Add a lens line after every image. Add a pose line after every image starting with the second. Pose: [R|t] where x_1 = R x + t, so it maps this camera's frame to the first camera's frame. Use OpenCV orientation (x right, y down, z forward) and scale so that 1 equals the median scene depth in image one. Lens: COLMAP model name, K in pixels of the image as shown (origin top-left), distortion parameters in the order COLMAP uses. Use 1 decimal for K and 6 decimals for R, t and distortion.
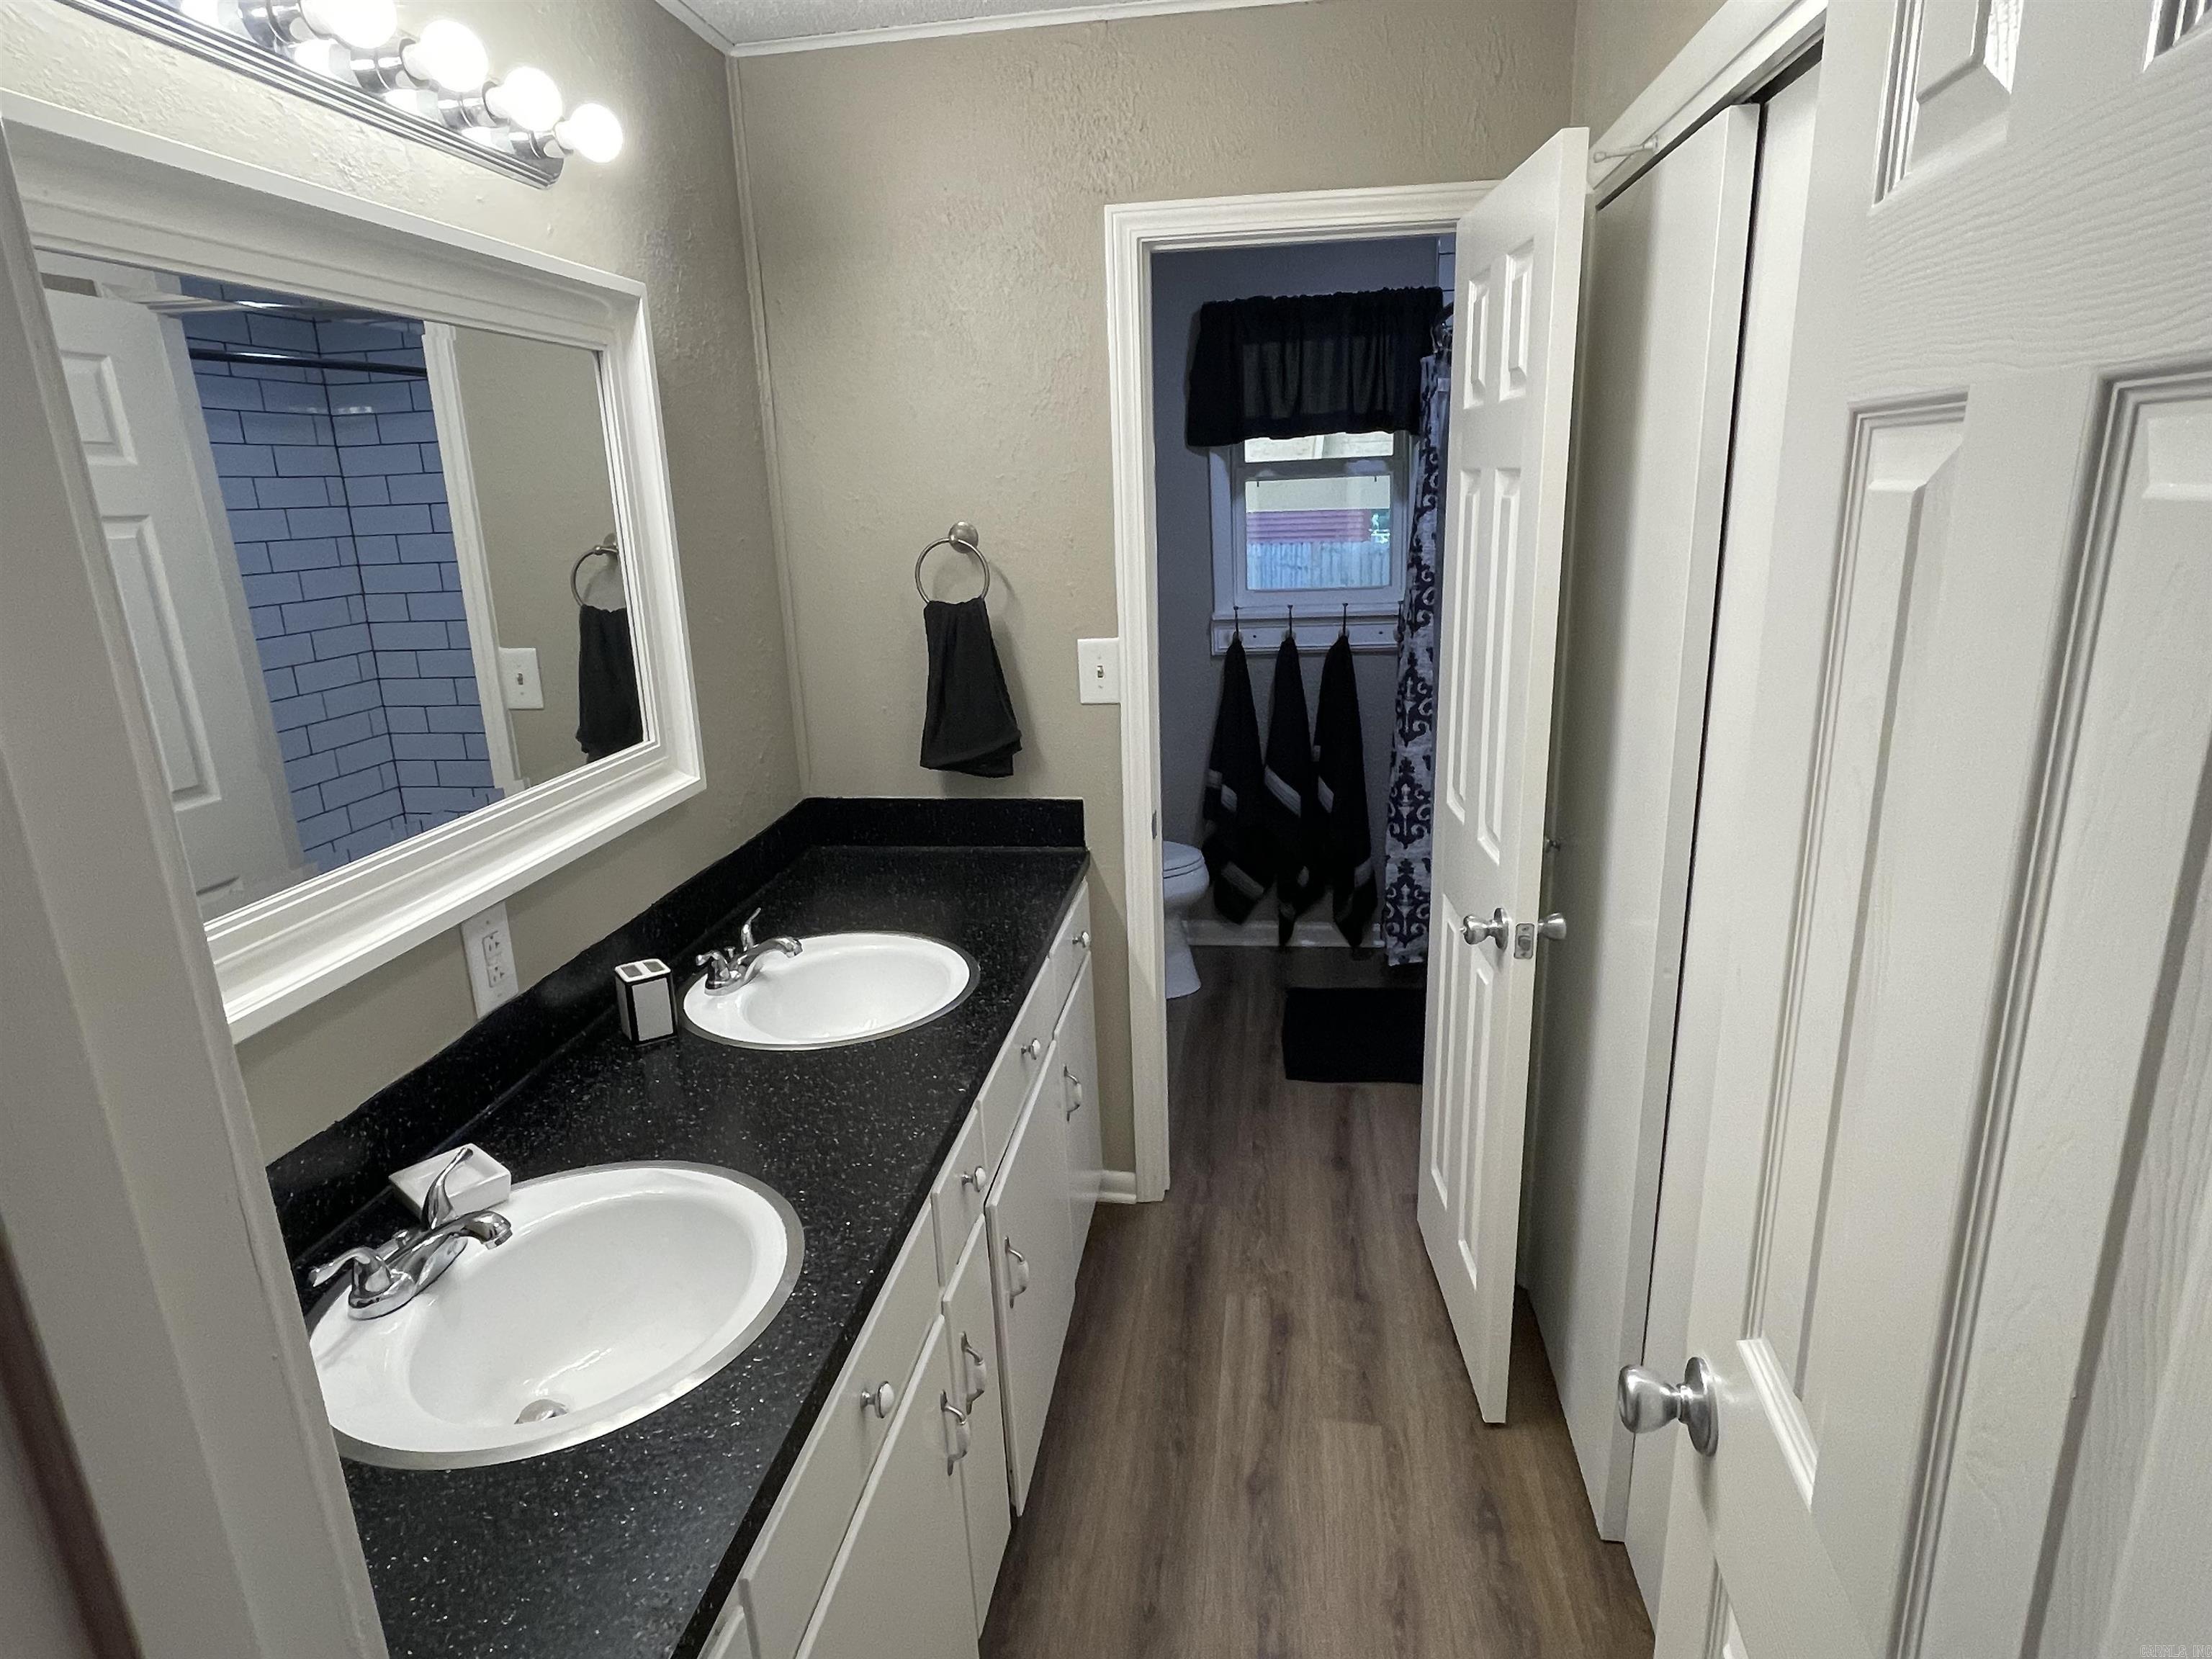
lens RADIAL K [[1245.9, 0, 1119.6], [0, 1245.9, 834.1], [0, 0, 1]] dist [-0.017305, -0.000700]
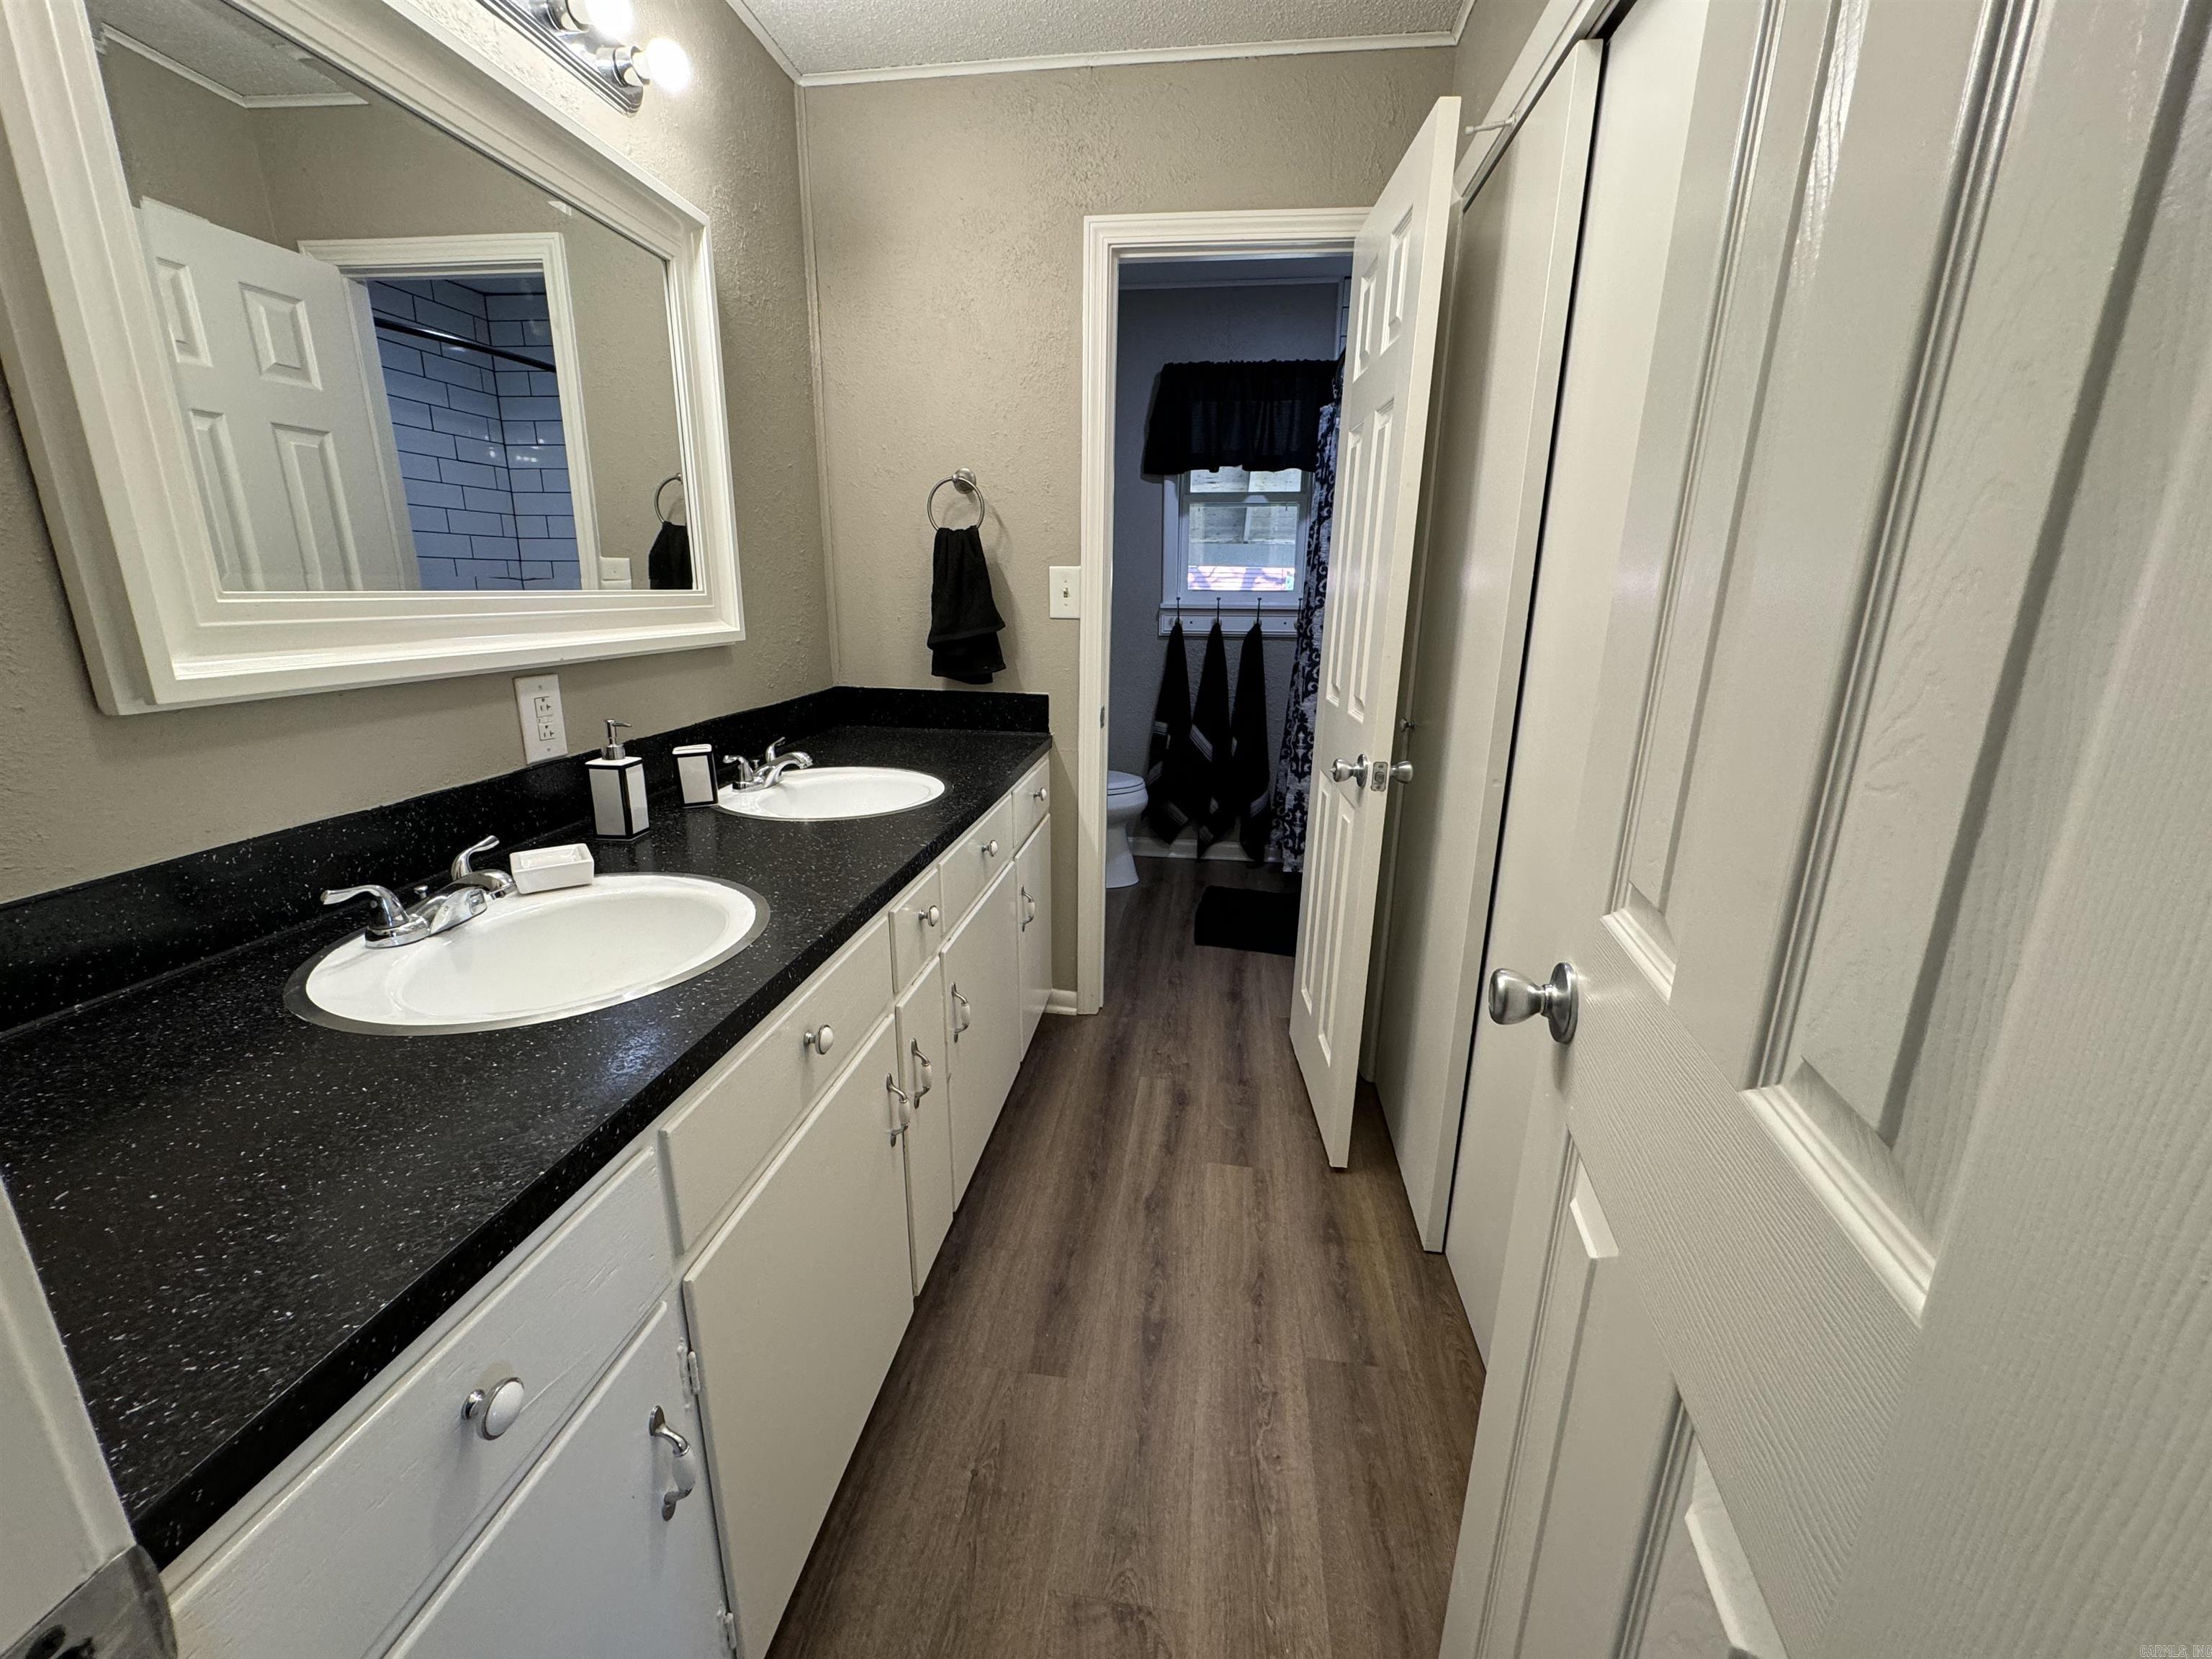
lens RADIAL K [[889.4, 0, 1118.4], [0, 889.4, 832.9], [0, 0, 1]] dist [-0.001405, -0.015395]
pose [[0.998561, 0.047928, 0.024079, 0.029713], [-0.047911, 0.998851, -0.001284, 0.122294], [-0.024113, 0.000128, 0.999709, 0.072863]]
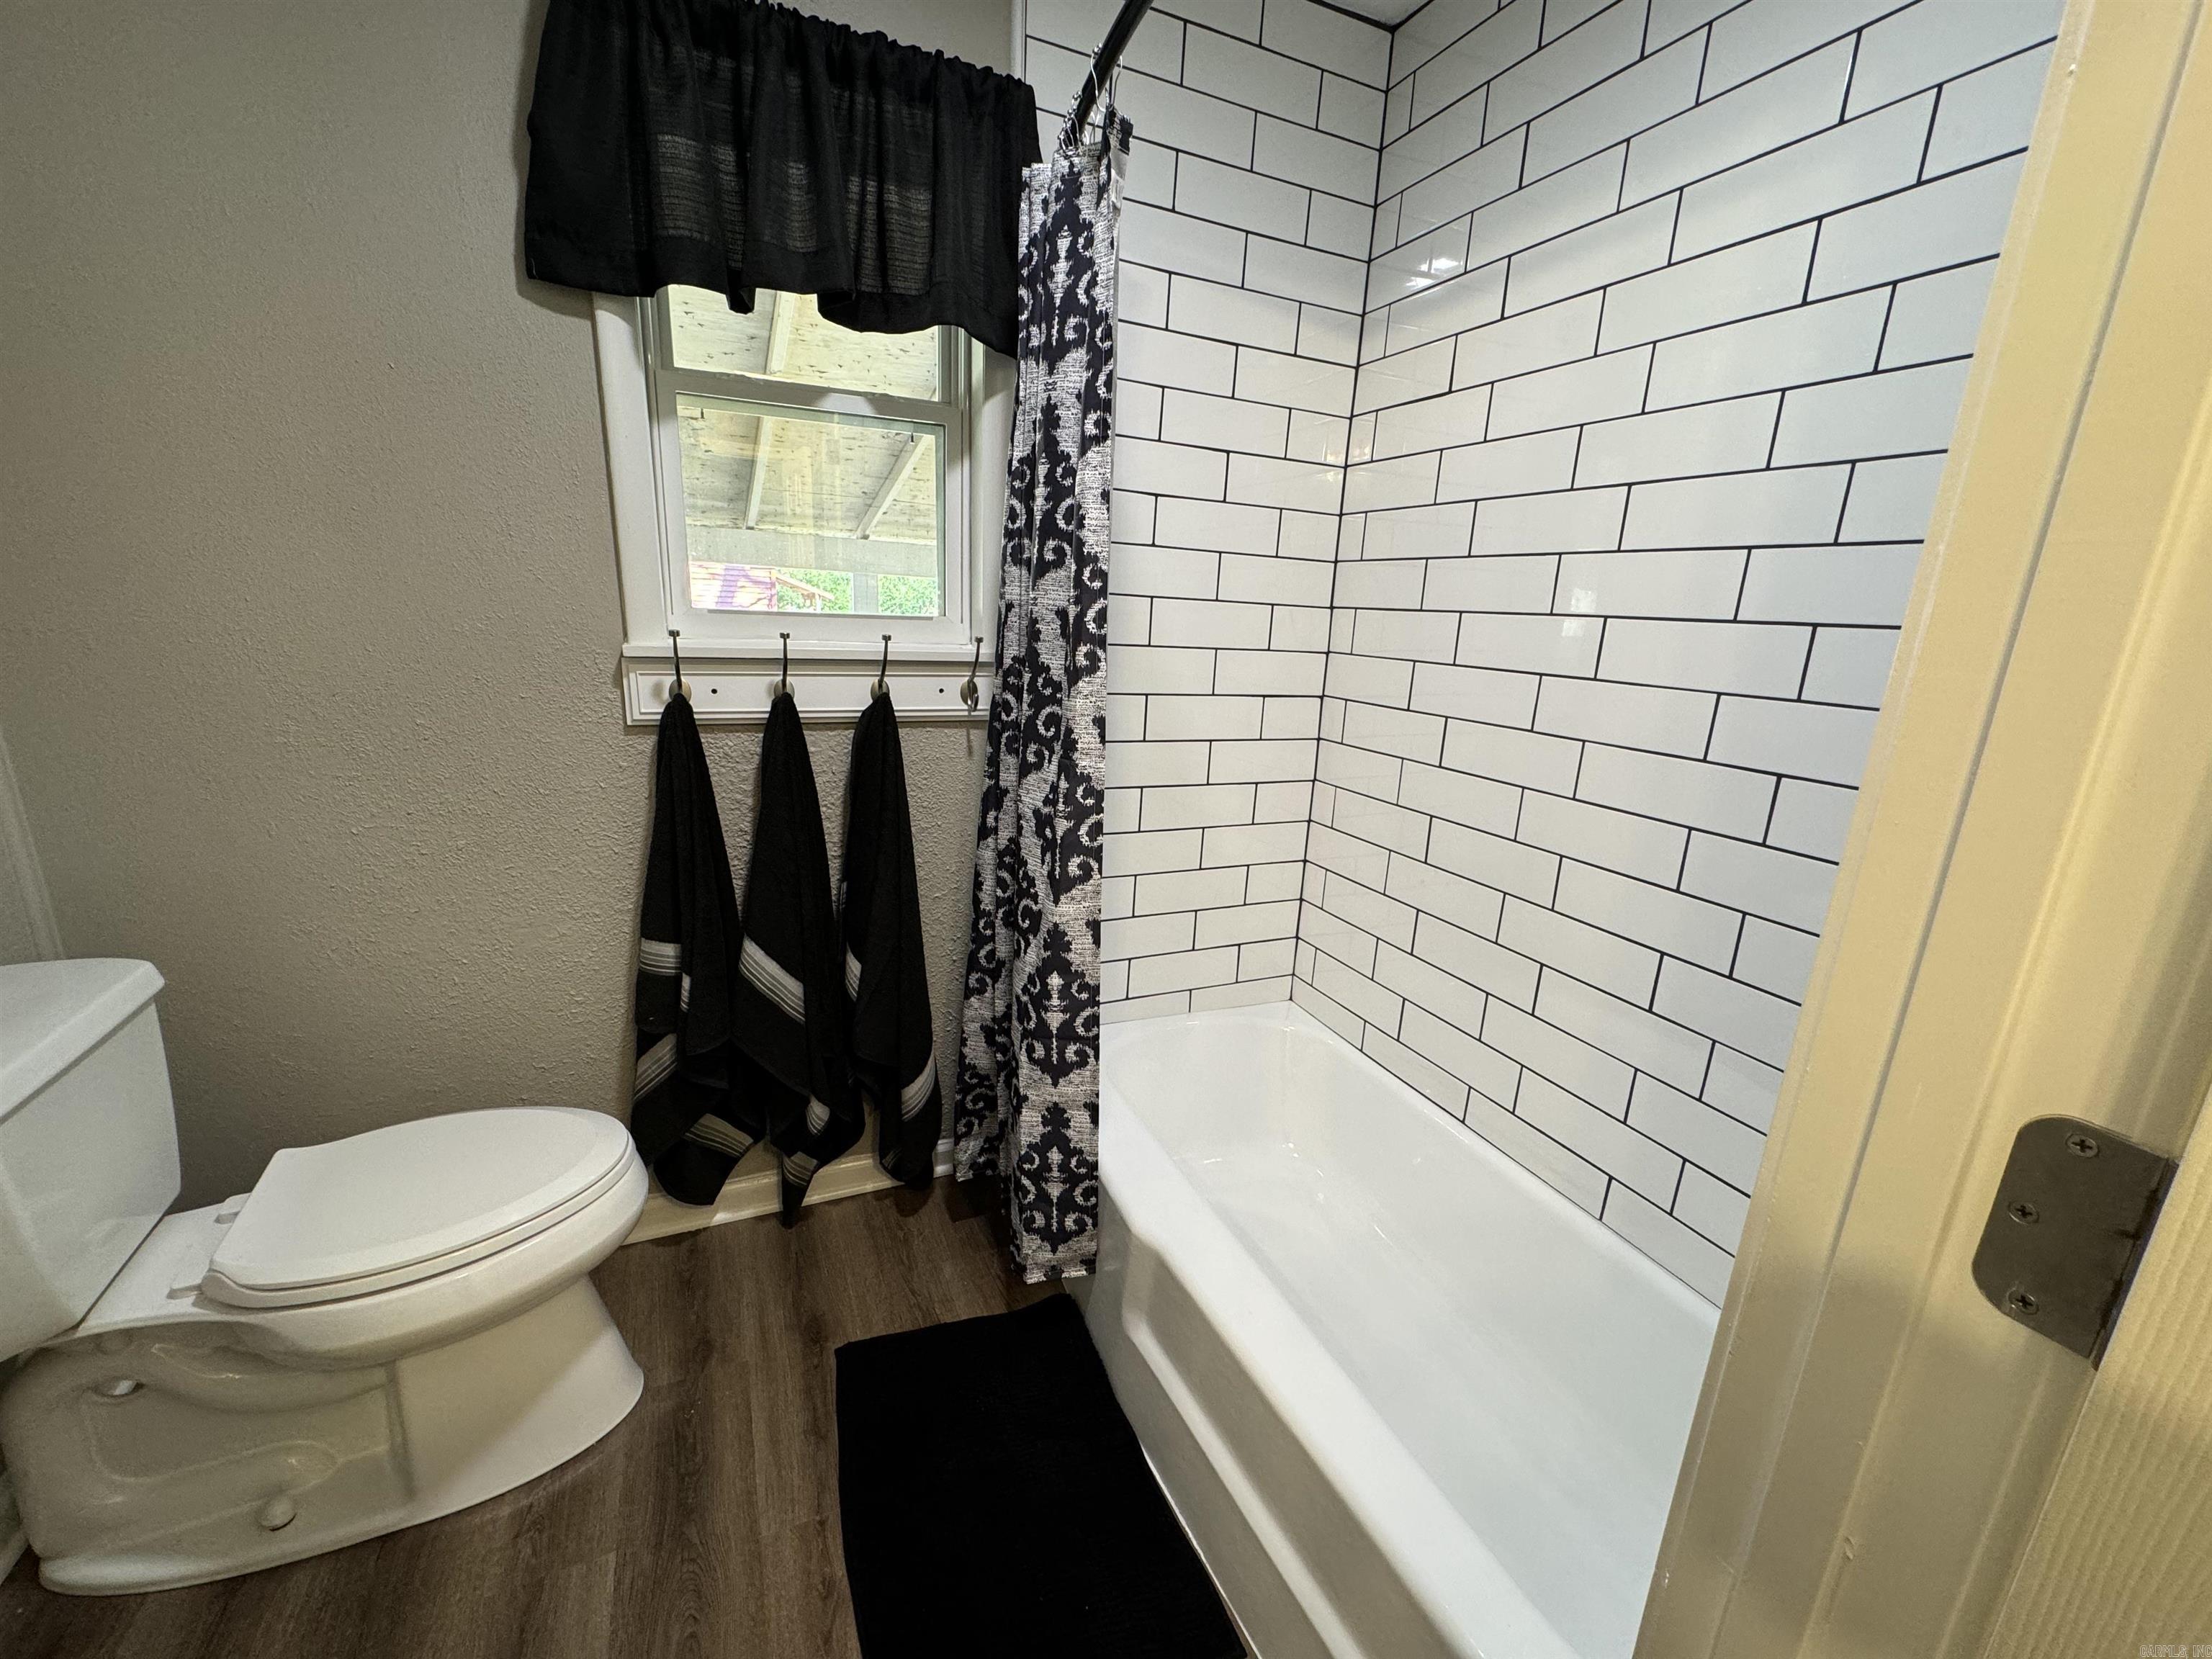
lens RADIAL K [[883.6, 0, 1105.4], [0, 883.6, 833.1], [0, 0, 1]] dist [-0.000672, -0.000219]
pose [[0.845555, -0.052692, 0.531281, 0.075351], [0.062656, 0.998035, -0.000736, -0.144804], [-0.530198, 0.033910, 0.847195, 0.985944]]
